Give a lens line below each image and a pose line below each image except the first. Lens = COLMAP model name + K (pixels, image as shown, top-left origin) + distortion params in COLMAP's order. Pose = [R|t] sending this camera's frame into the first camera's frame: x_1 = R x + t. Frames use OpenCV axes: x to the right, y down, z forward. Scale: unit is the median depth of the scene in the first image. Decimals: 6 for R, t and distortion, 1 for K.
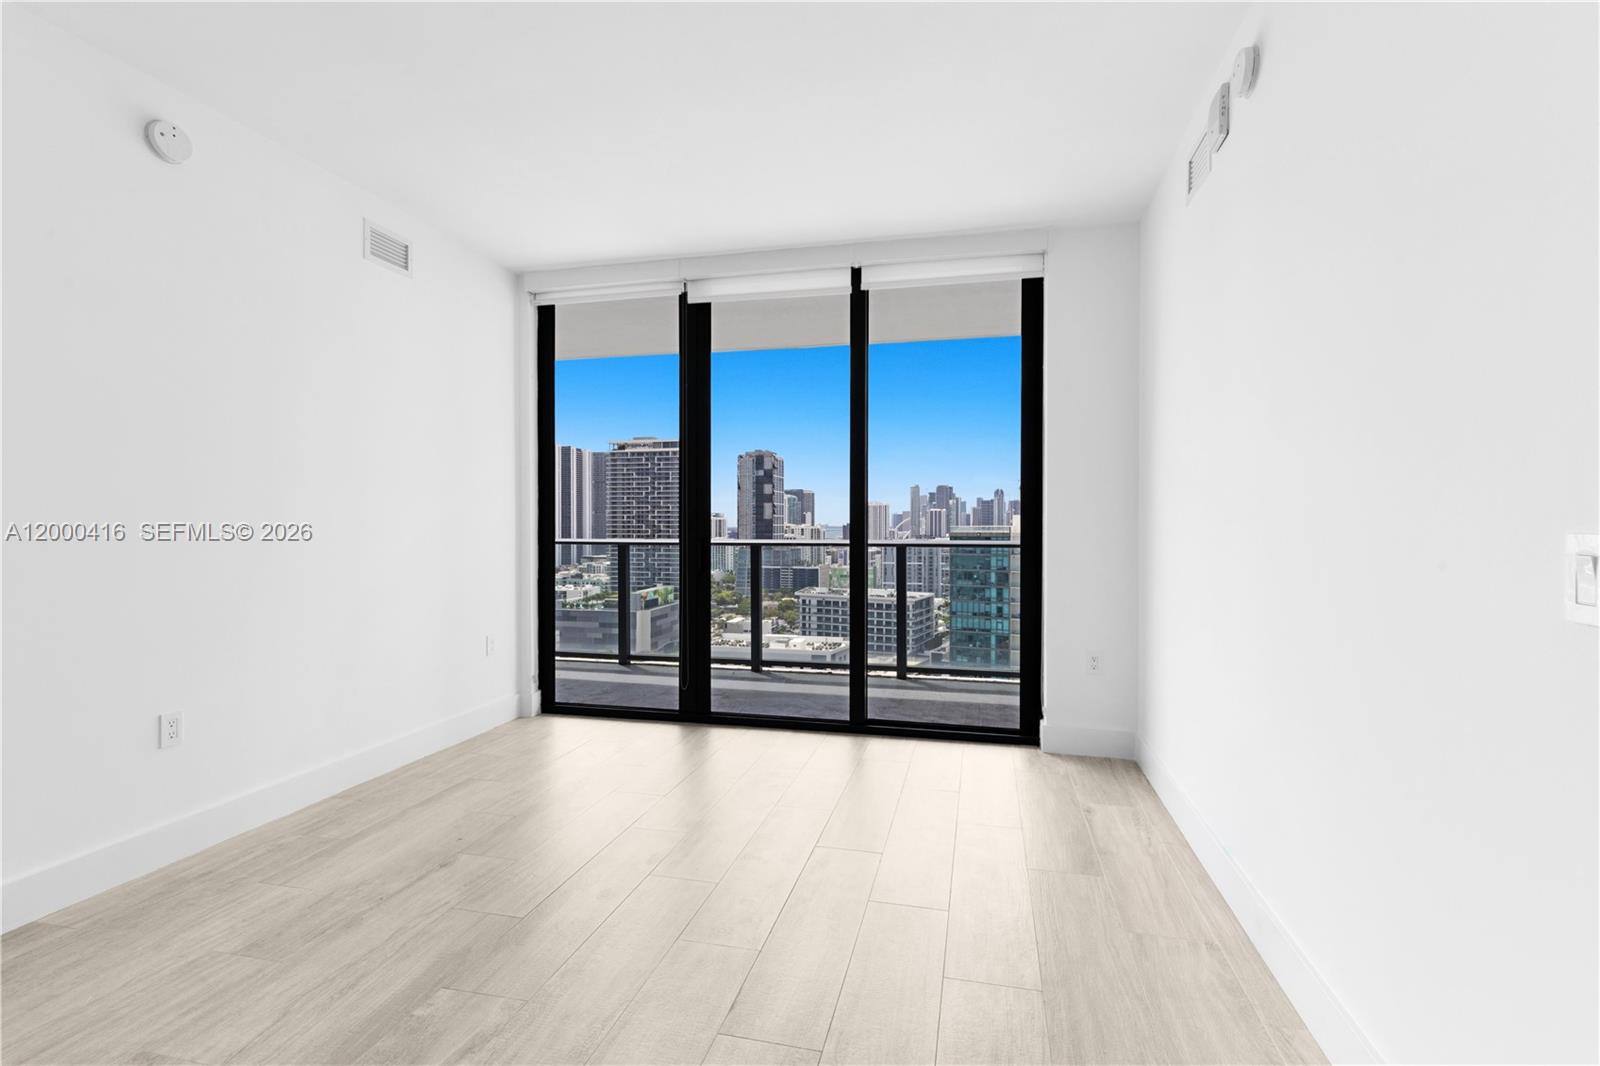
lens RADIAL K [[728.6, 0, 808.3], [0, 728.6, 508.4], [0, 0, 1]] dist [-0.001961, -0.000614]
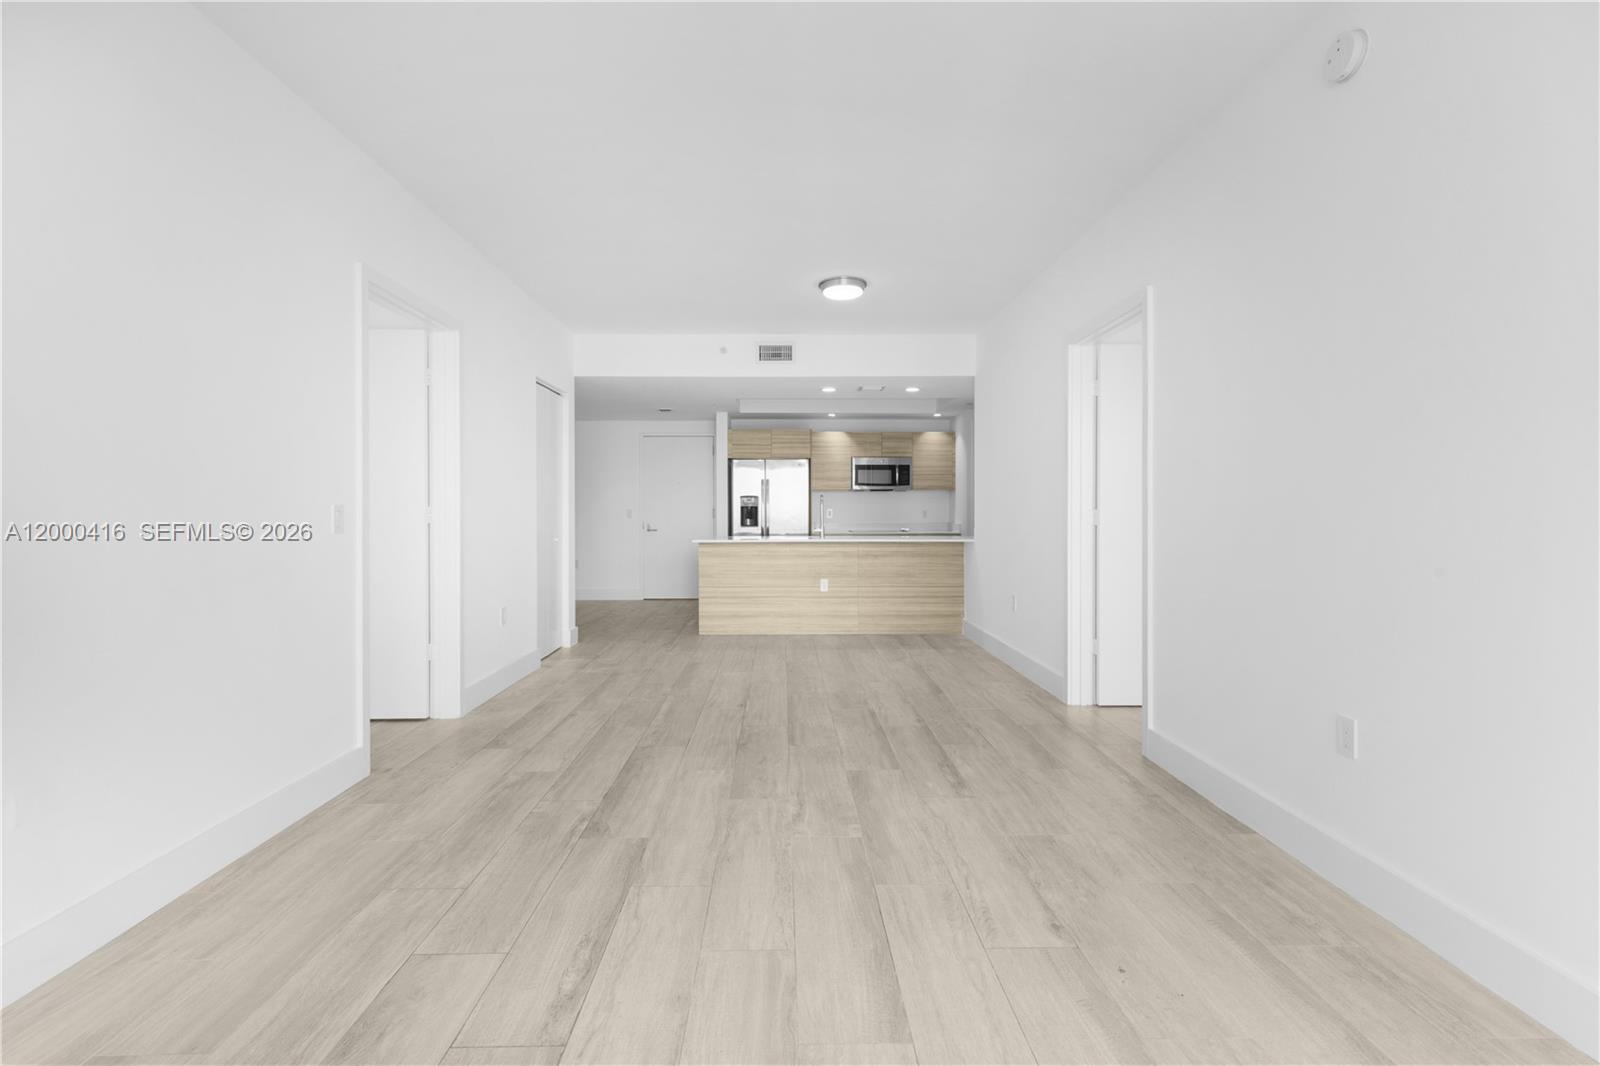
lens RADIAL K [[736.3, 0, 803.9], [0, 736.3, 525.6], [0, 0, 1]] dist [0.008942, -0.002282]
pose [[-0.967011, 0.006524, -0.254650, -0.031442], [0.008343, 0.999947, -0.006063, 0.055696], [0.254596, -0.007988, -0.967014, 1.804421]]
